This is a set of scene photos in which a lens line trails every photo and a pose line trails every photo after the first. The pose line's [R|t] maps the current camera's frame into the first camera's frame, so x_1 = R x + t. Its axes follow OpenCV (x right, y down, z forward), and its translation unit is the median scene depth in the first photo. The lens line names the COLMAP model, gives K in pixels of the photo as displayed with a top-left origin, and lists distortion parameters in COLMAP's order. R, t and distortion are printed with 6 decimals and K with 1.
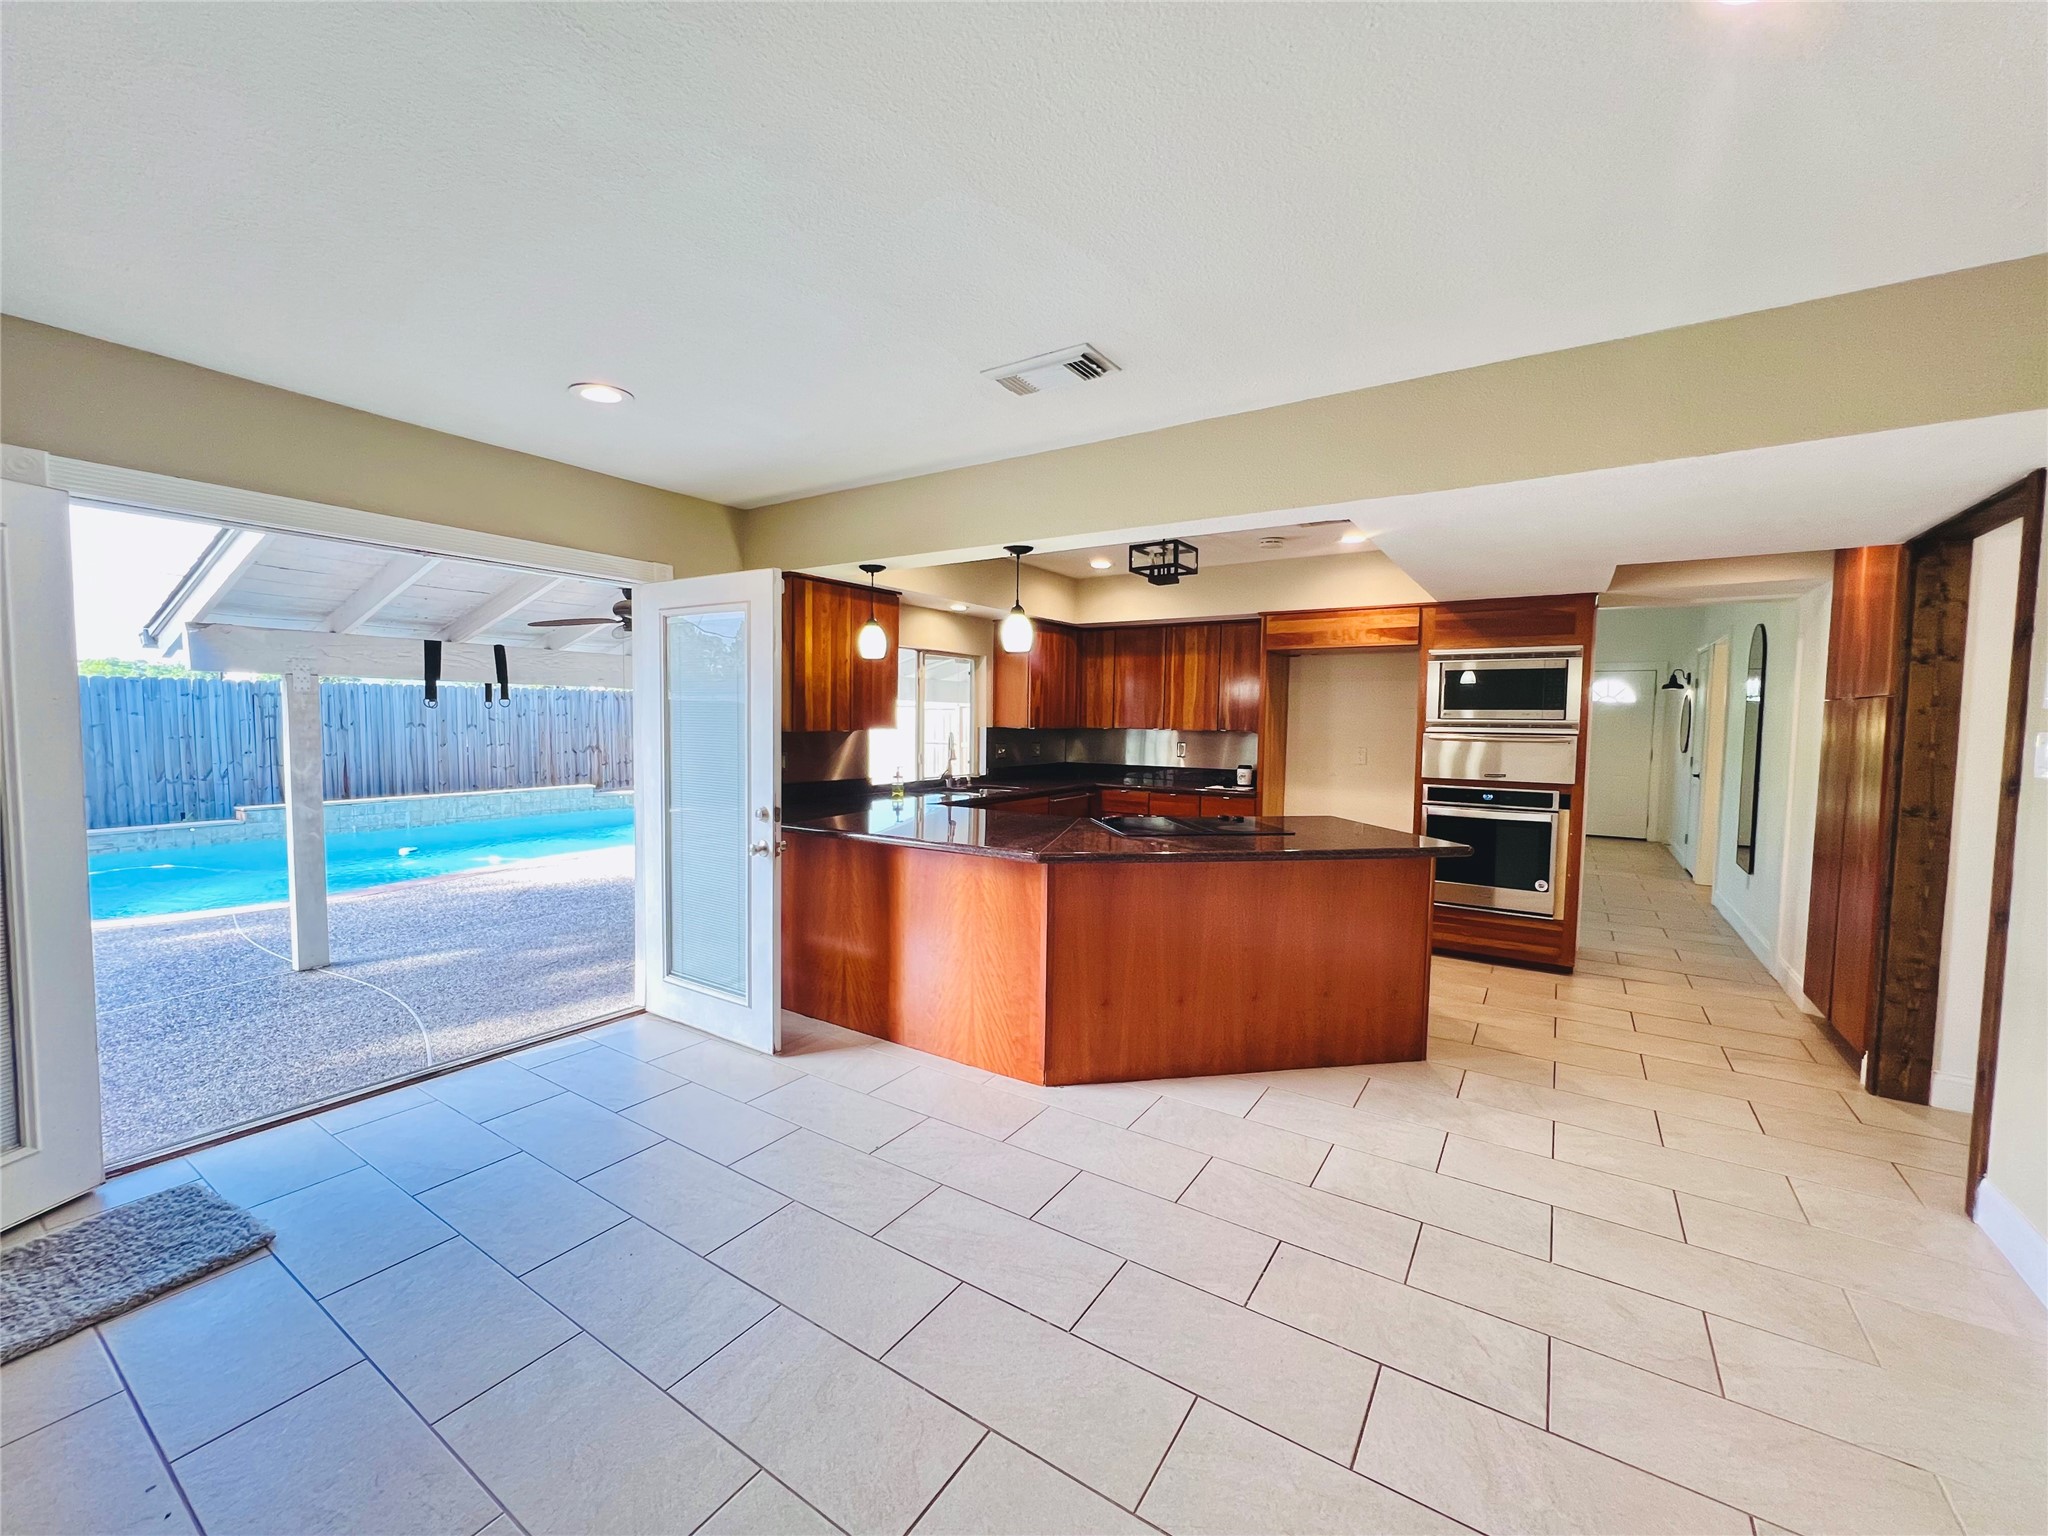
lens RADIAL K [[821.9, 0, 1016.4], [0, 821.9, 760.6], [0, 0, 1]] dist [-0.000398, 0.000284]
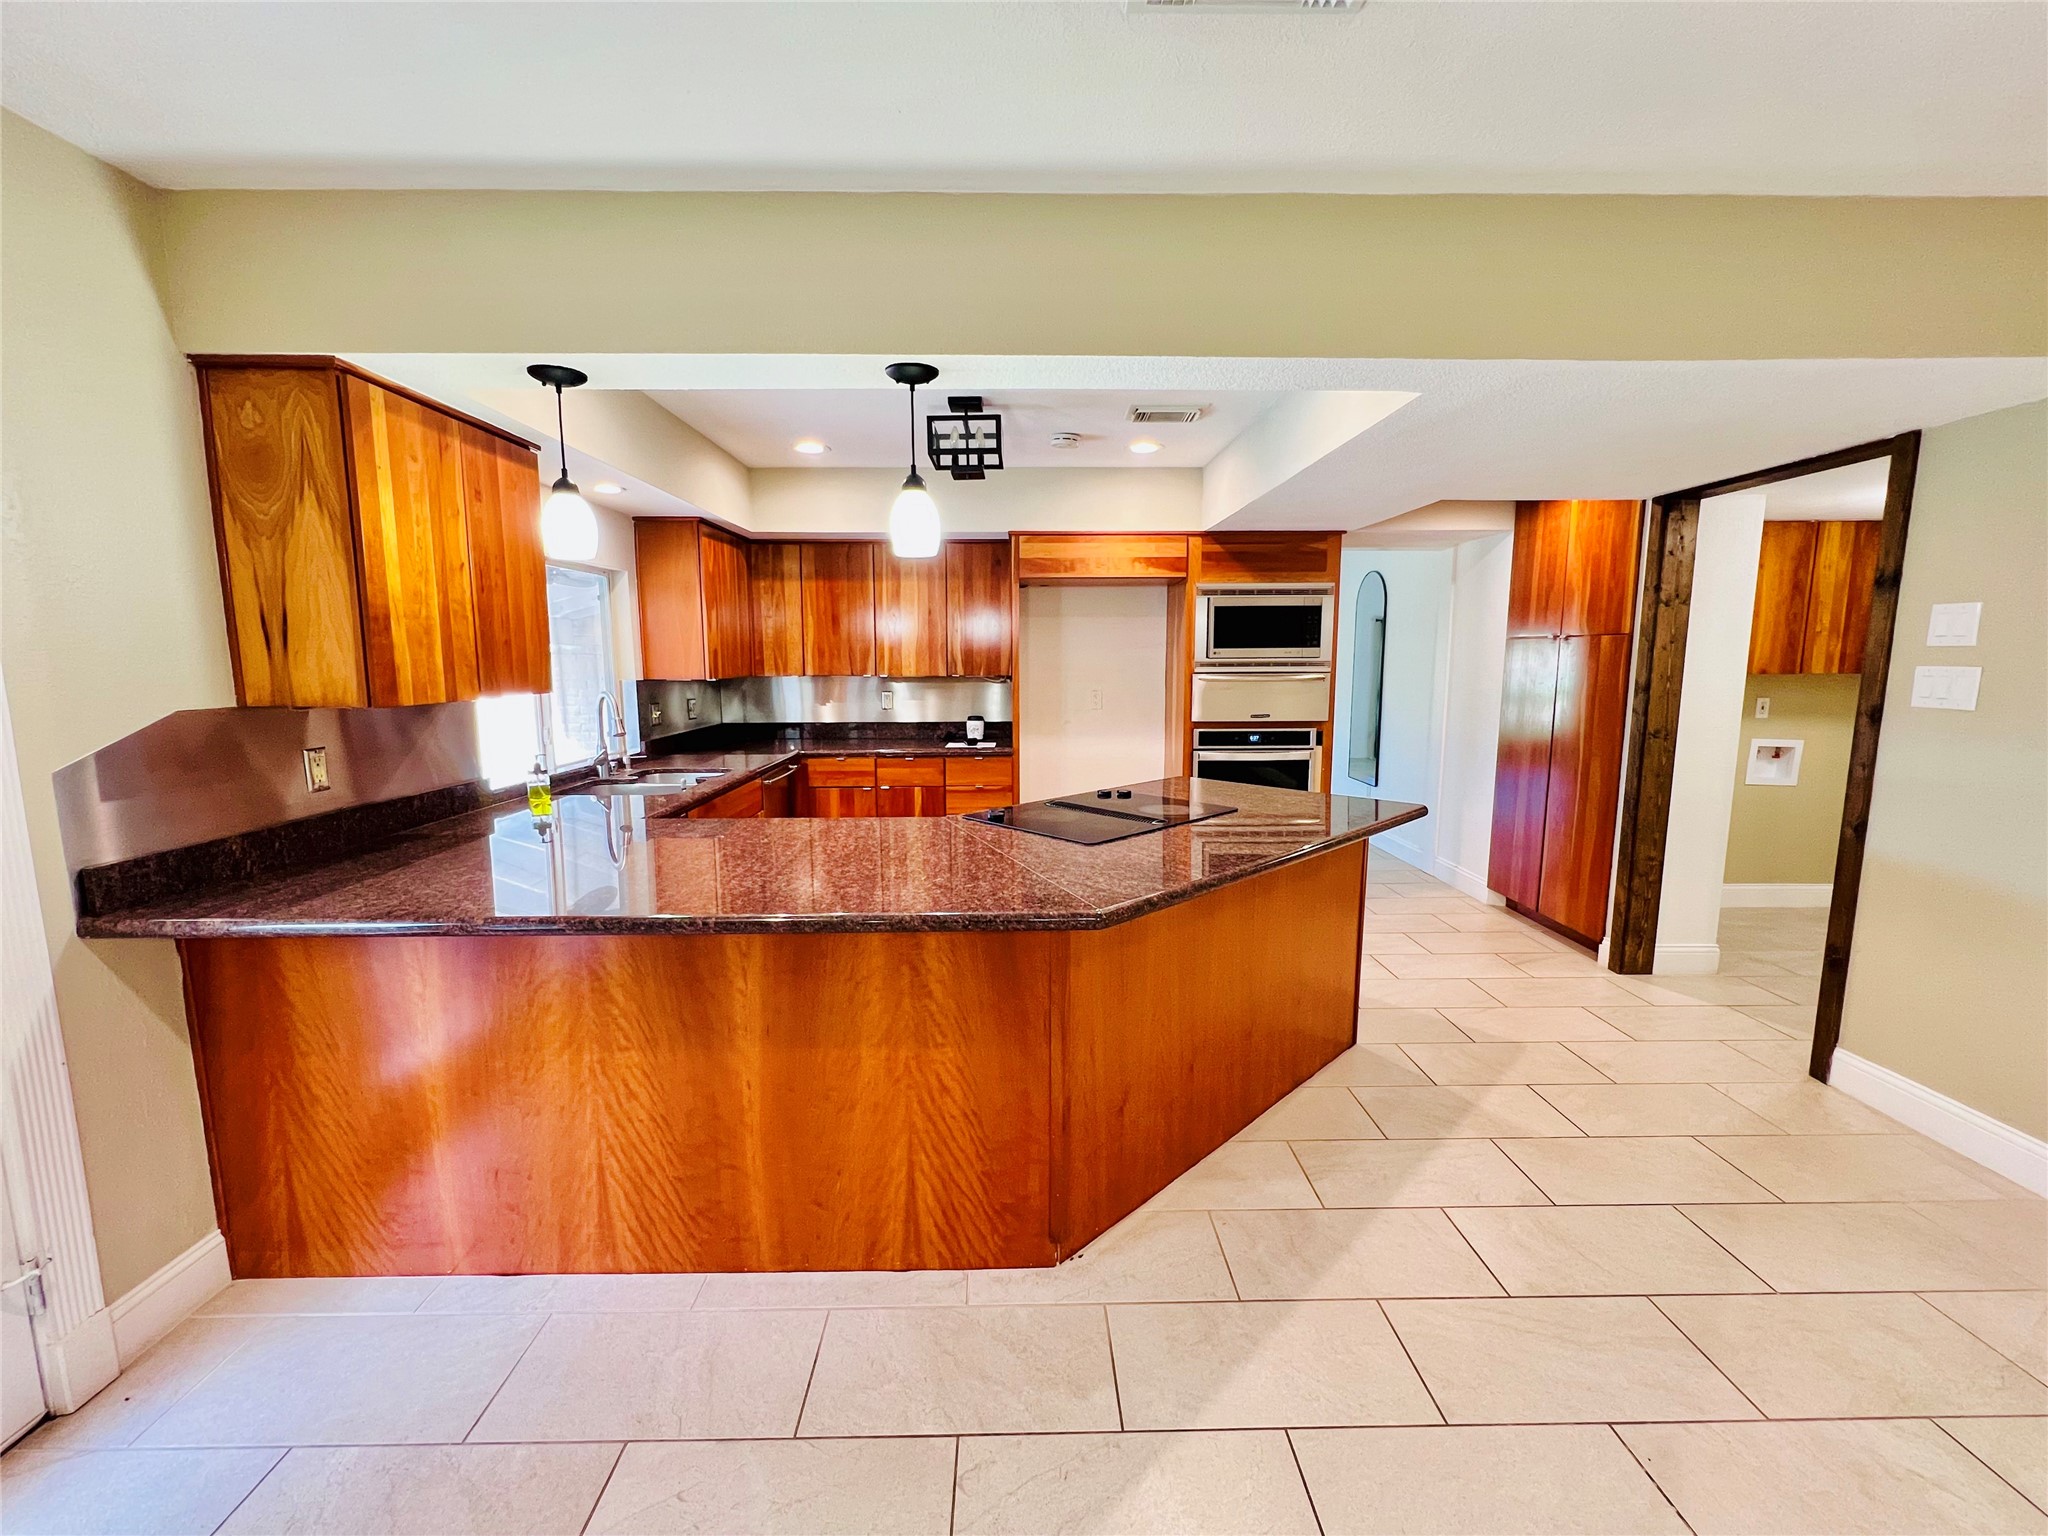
lens RADIAL K [[821.9, 0, 1021.9], [0, 821.9, 769.1], [0, 0, 1]] dist [-0.000398, 0.000284]
pose [[0.825951, -0.091701, 0.556234, -0.200441], [0.043324, 0.994089, 0.099554, -0.028282], [-0.562075, -0.058128, 0.825041, 0.344722]]
